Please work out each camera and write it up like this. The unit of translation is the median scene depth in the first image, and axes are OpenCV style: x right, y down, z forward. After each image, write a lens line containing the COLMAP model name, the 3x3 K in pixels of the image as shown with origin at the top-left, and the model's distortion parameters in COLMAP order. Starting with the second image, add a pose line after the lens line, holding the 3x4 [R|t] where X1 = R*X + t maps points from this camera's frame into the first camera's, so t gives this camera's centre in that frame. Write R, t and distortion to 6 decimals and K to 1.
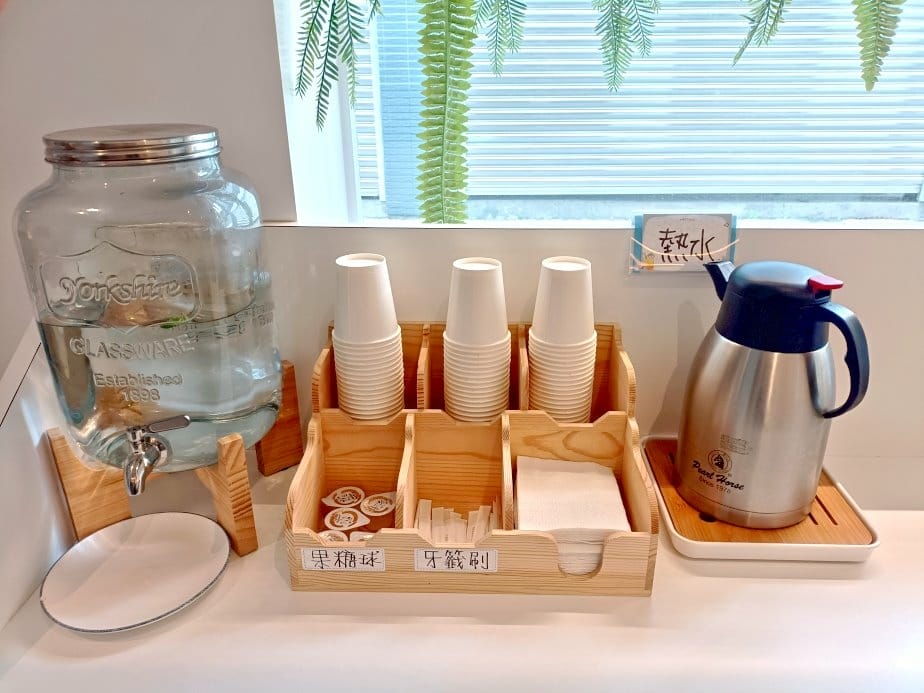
lens RADIAL K [[678.3, 0, 459.5], [0, 678.3, 343.1], [0, 0, 1]] dist [0.026431, -0.047864]
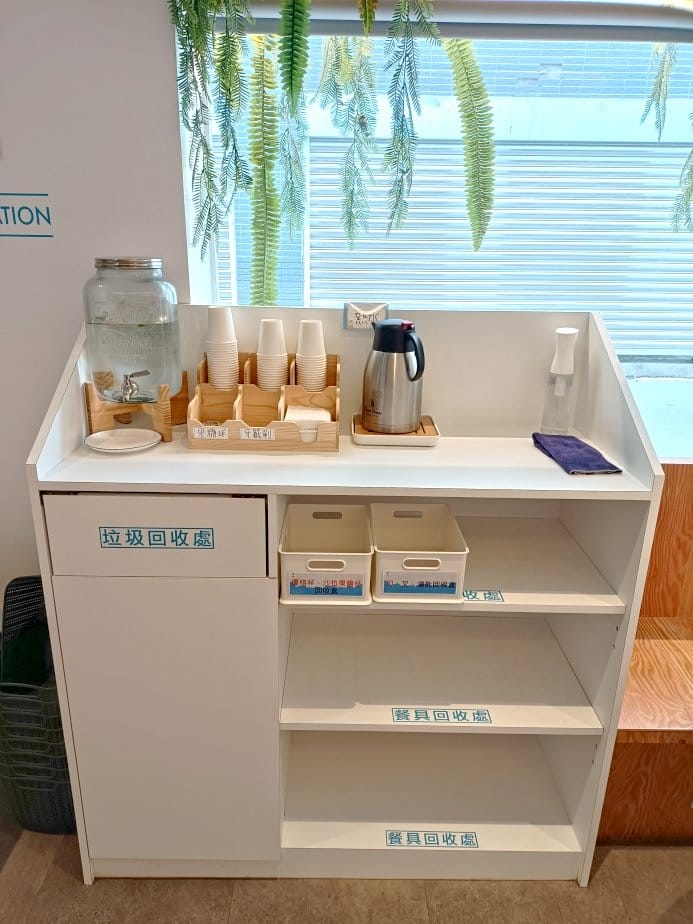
lens RADIAL K [[678.3, 0, 344.5], [0, 678.3, 467.0], [0, 0, 1]] dist [0.026431, -0.047864]
pose [[0.999015, 0.007893, 0.043662, 0.173025], [-0.004722, 0.997374, -0.072265, 0.529456], [-0.044118, 0.071988, 0.996429, -1.225888]]
